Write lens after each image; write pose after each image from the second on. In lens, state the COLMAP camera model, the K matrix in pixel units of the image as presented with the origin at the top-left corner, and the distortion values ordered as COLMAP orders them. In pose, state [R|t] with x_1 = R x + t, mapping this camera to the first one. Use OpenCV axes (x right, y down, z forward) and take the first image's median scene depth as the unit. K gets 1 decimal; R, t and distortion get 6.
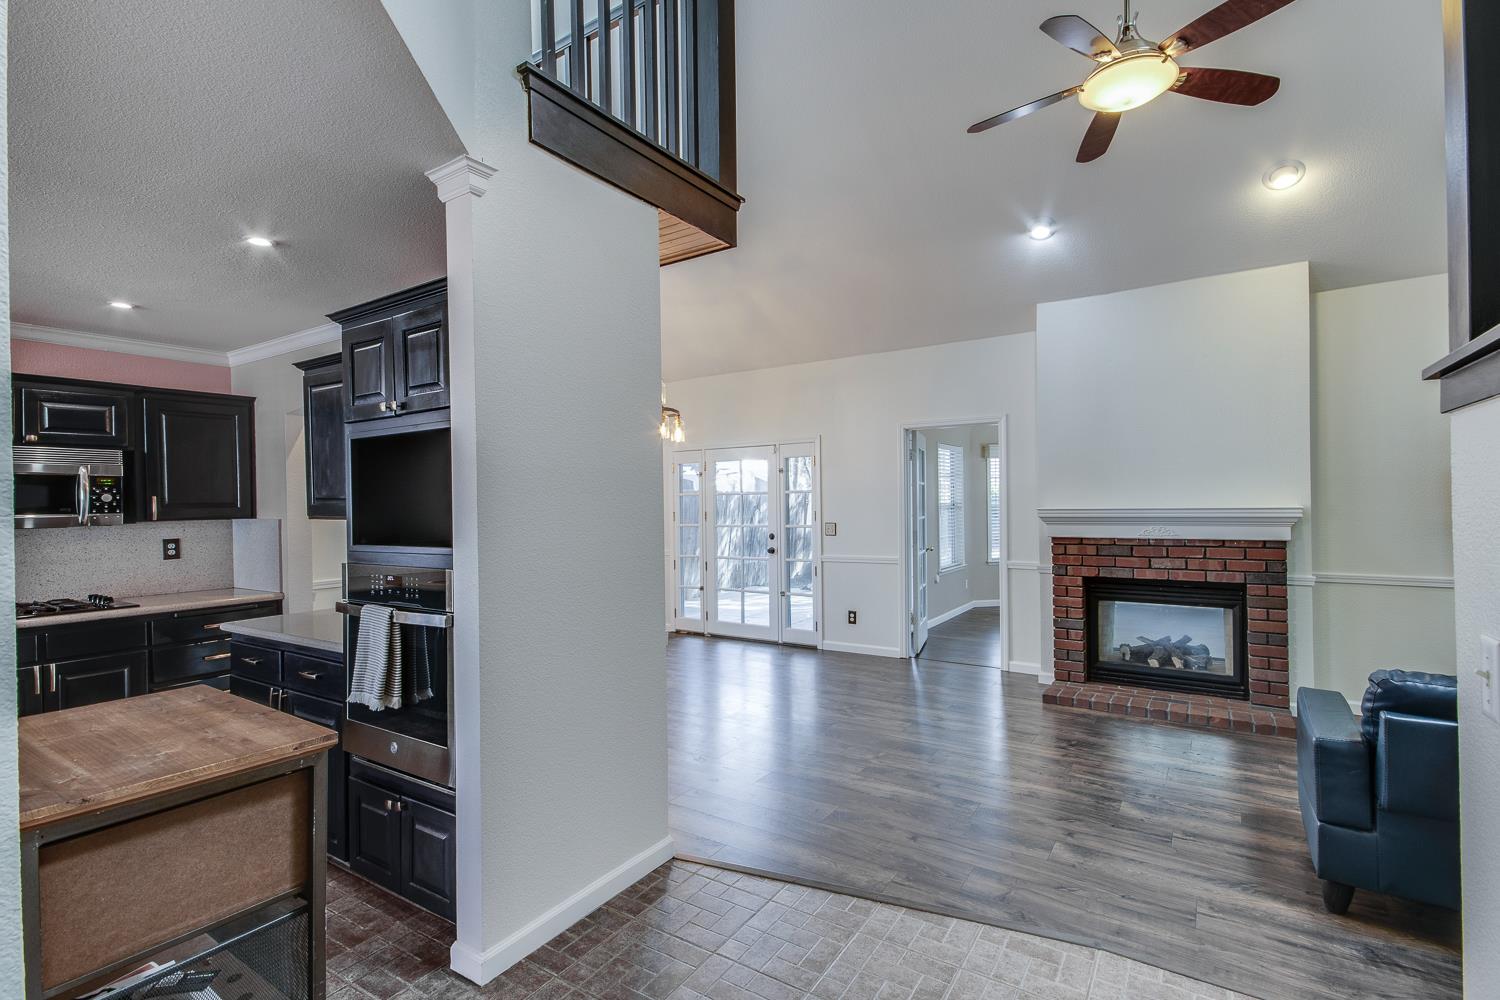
lens RADIAL K [[709.0, 0, 755.8], [0, 709.0, 501.2], [0, 0, 1]] dist [0.017185, -0.000970]
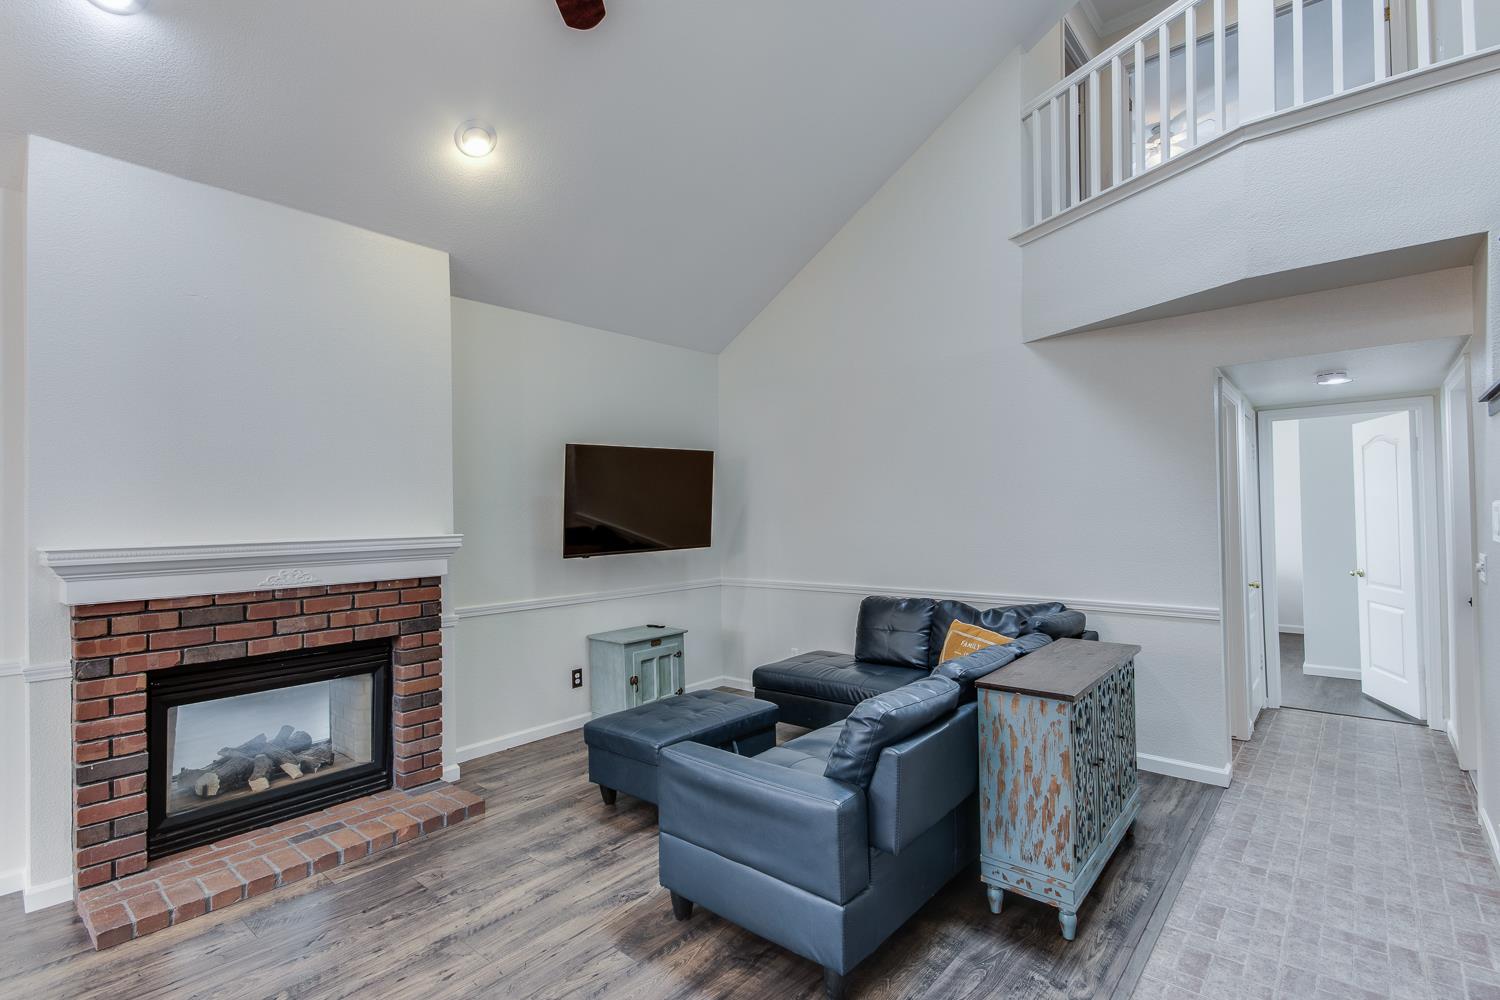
lens RADIAL K [[709.0, 0, 751.3], [0, 709.0, 500.5], [0, 0, 1]] dist [0.017185, -0.000970]
pose [[0.112394, 0.027723, 0.993277, -0.039527], [0.008688, 0.999545, -0.028881, -0.004922], [-0.993626, 0.011875, 0.112102, 0.507533]]
